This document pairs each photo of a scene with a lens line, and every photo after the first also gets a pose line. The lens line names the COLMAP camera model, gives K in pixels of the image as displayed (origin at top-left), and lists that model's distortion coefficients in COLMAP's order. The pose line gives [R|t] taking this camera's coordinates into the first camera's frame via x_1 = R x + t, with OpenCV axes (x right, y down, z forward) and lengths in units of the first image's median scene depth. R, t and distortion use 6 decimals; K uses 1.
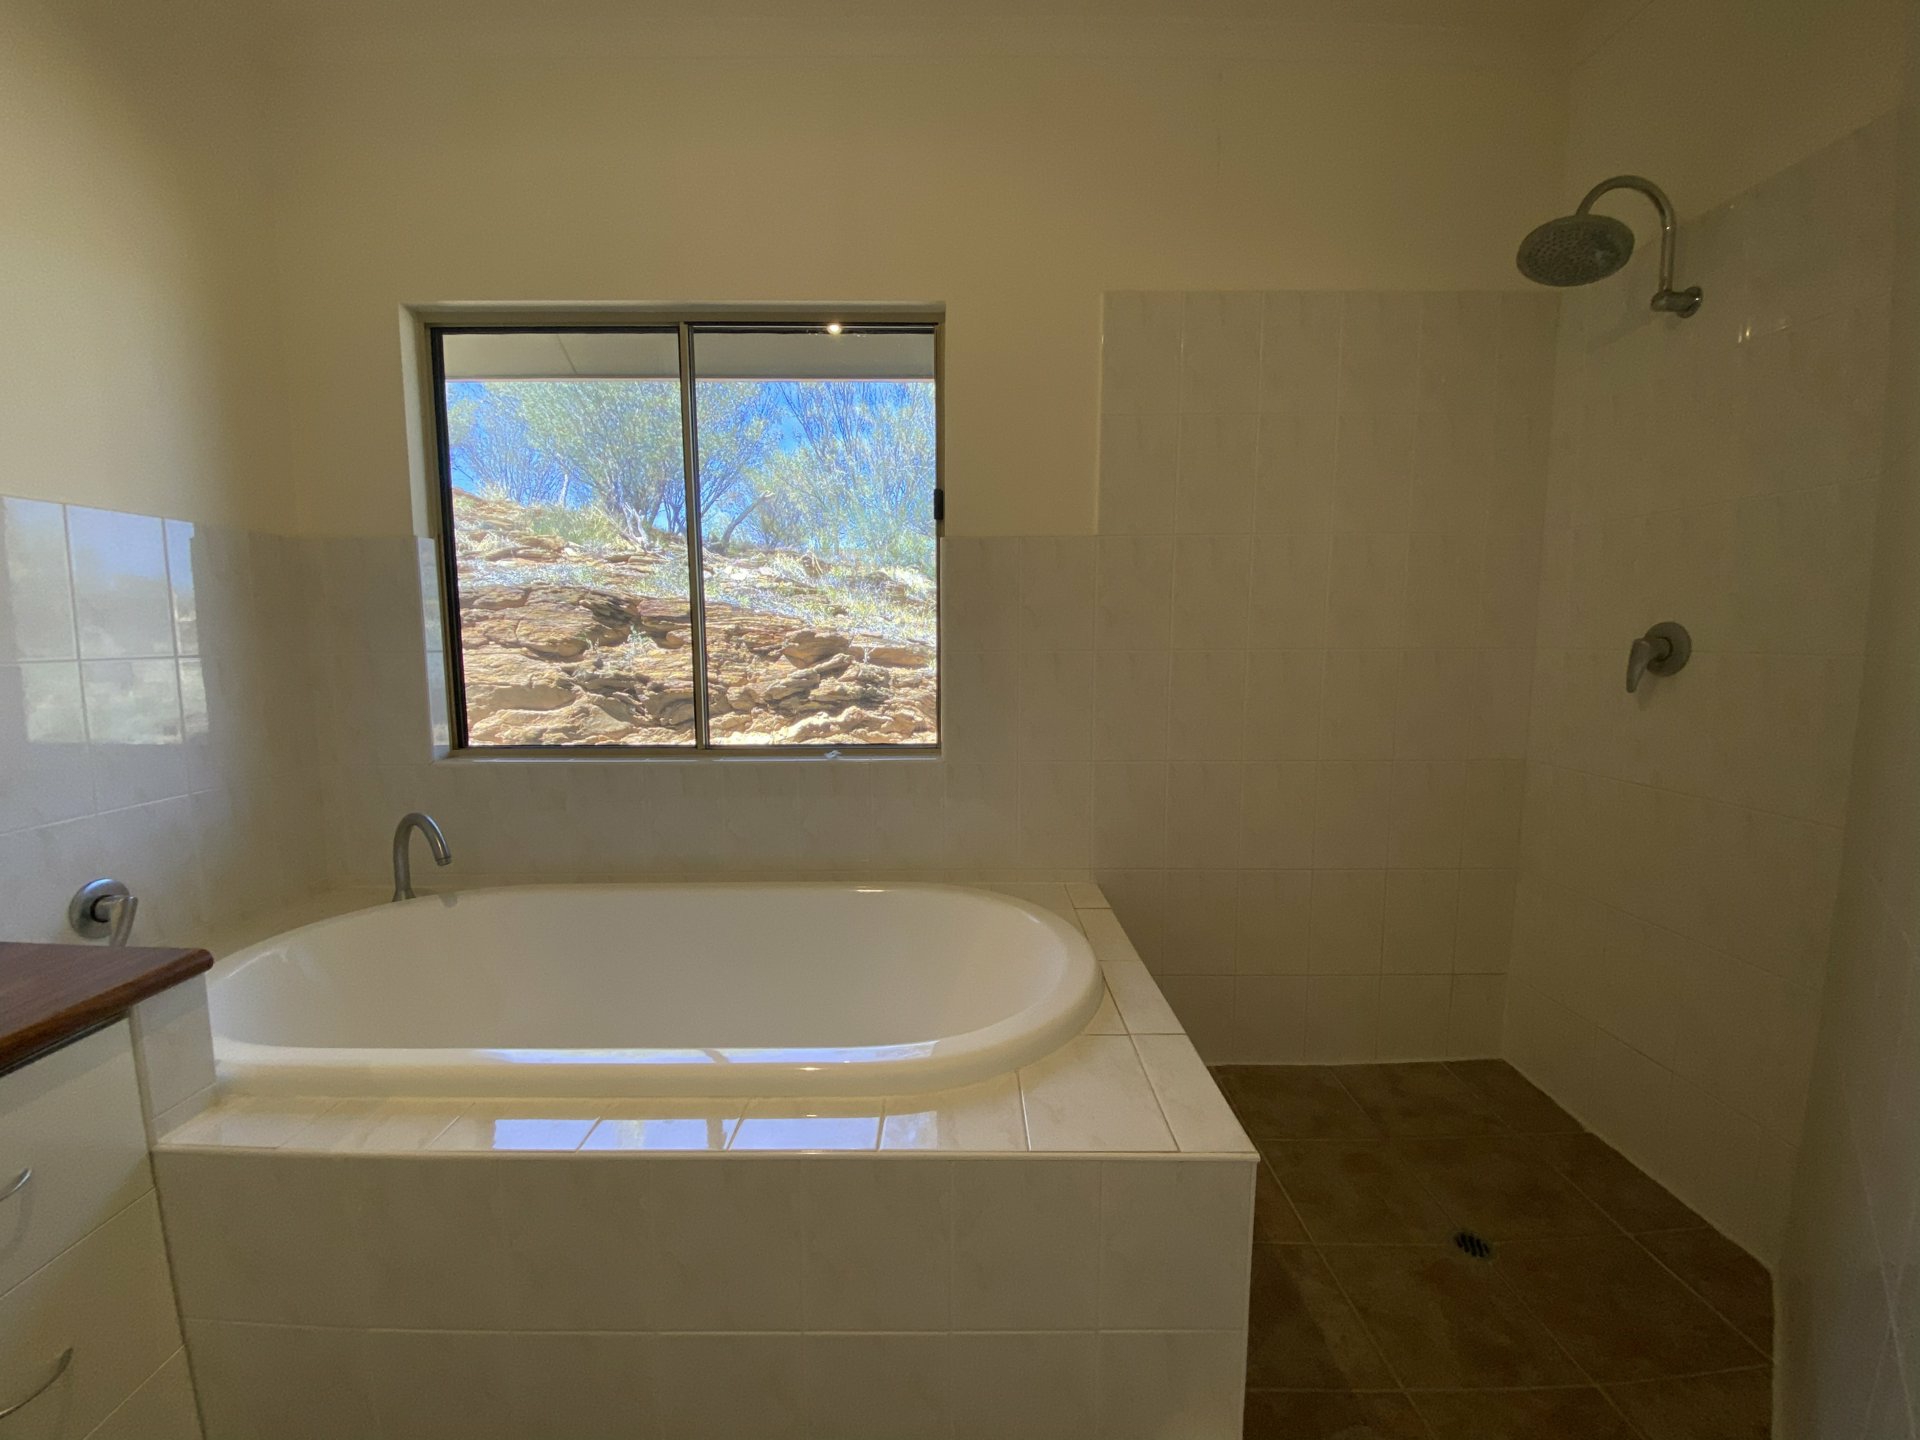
lens RADIAL K [[776.7, 0, 956.5], [0, 776.7, 721.0], [0, 0, 1]] dist [-0.019734, -0.002215]
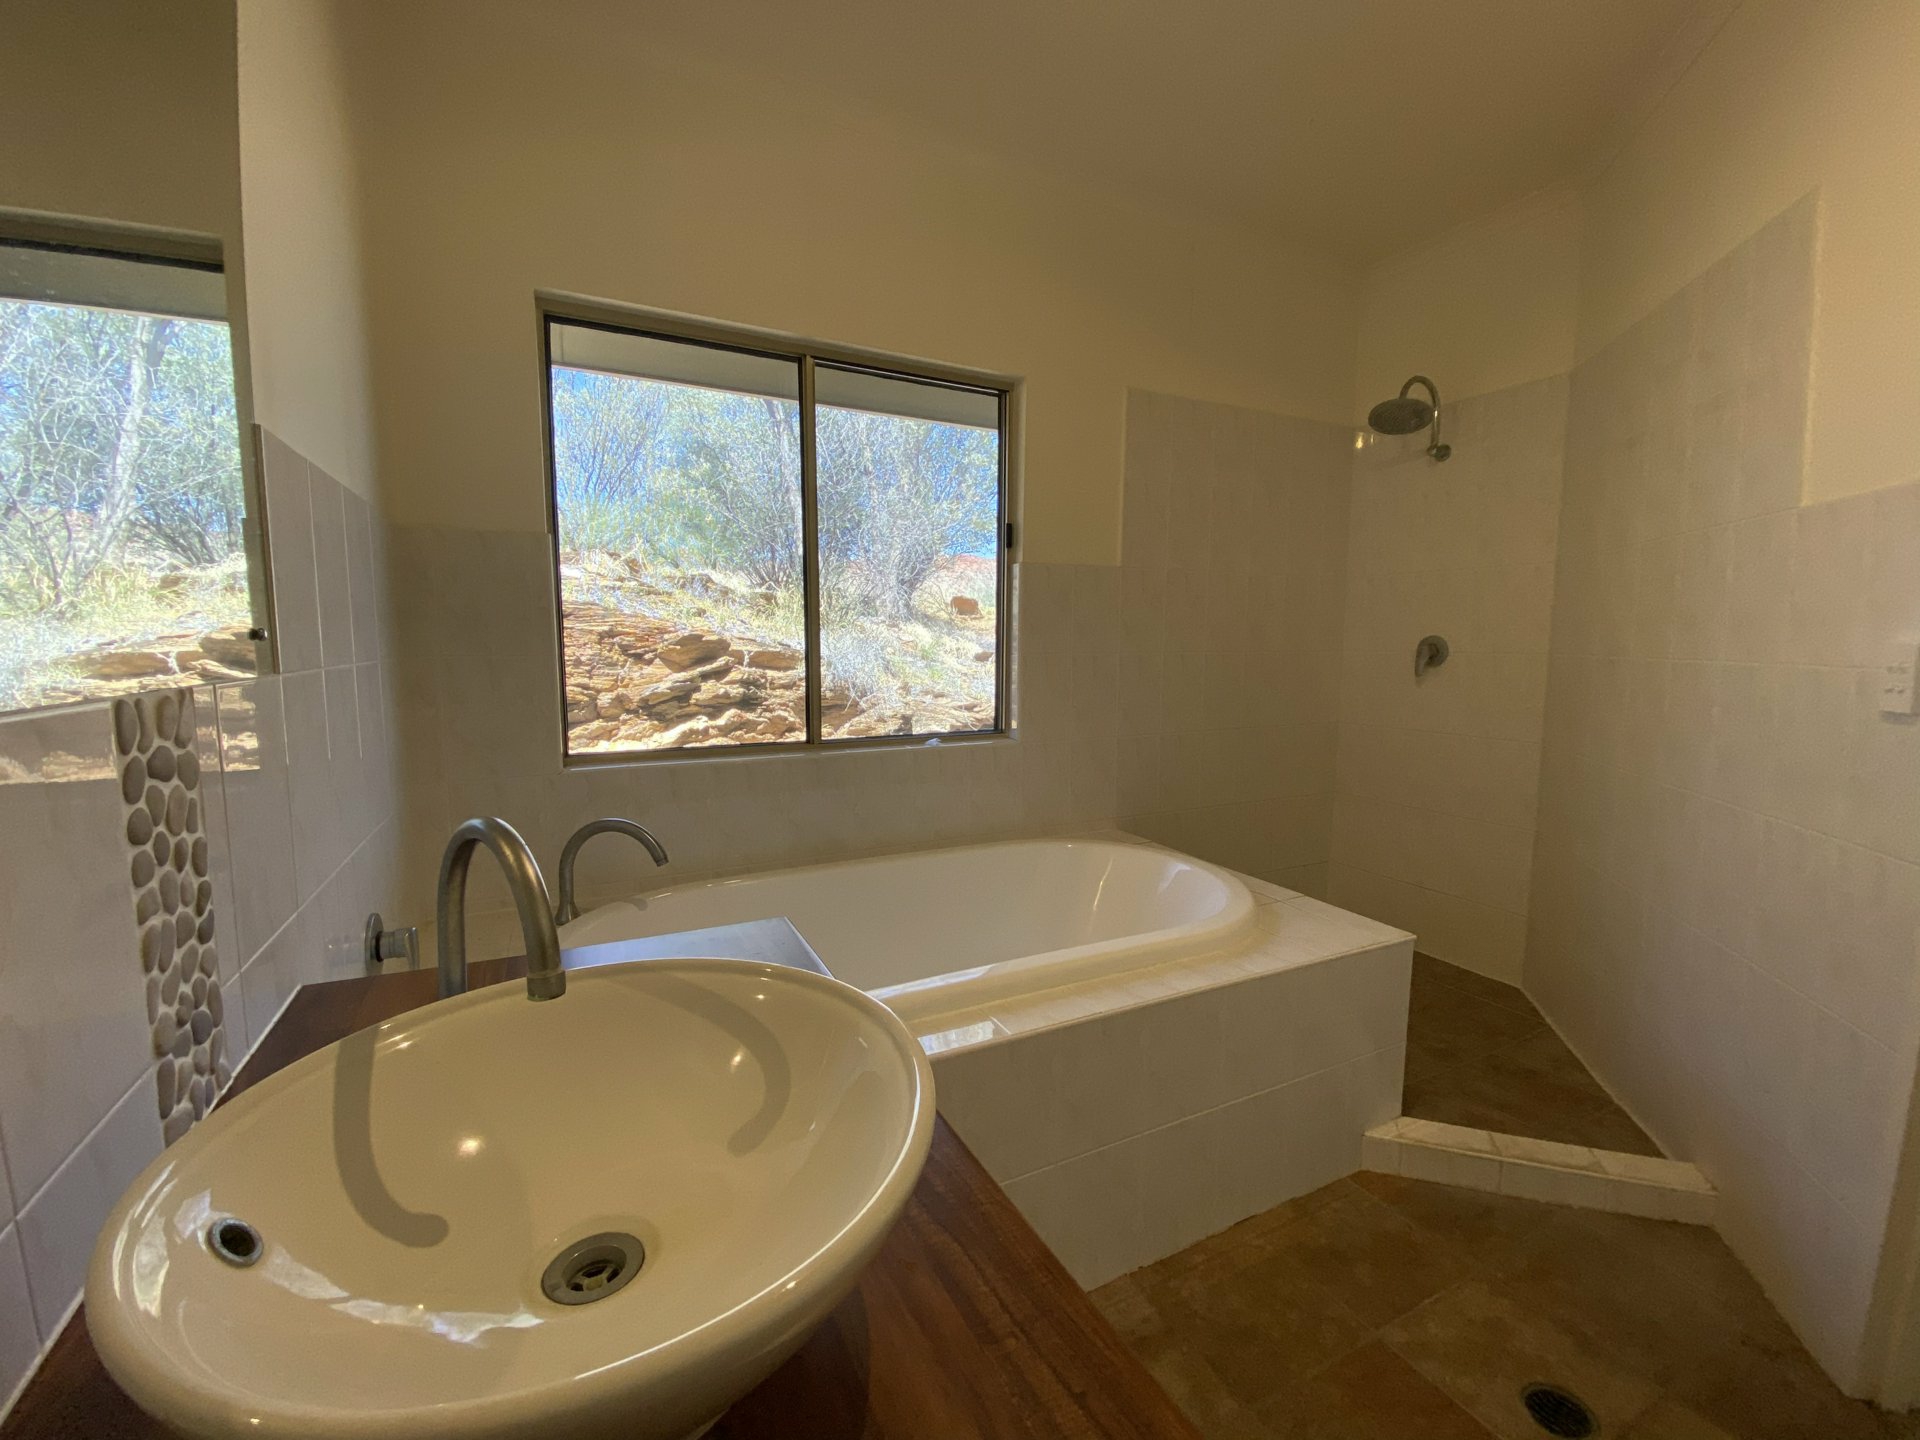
lens RADIAL K [[776.7, 0, 972.9], [0, 776.7, 720.9], [0, 0, 1]] dist [-0.019734, -0.002215]
pose [[0.895258, -0.040603, 0.443693, -0.304612], [0.042138, 0.999091, 0.006404, 0.003418], [-0.443550, 0.012963, 0.896156, -0.040099]]
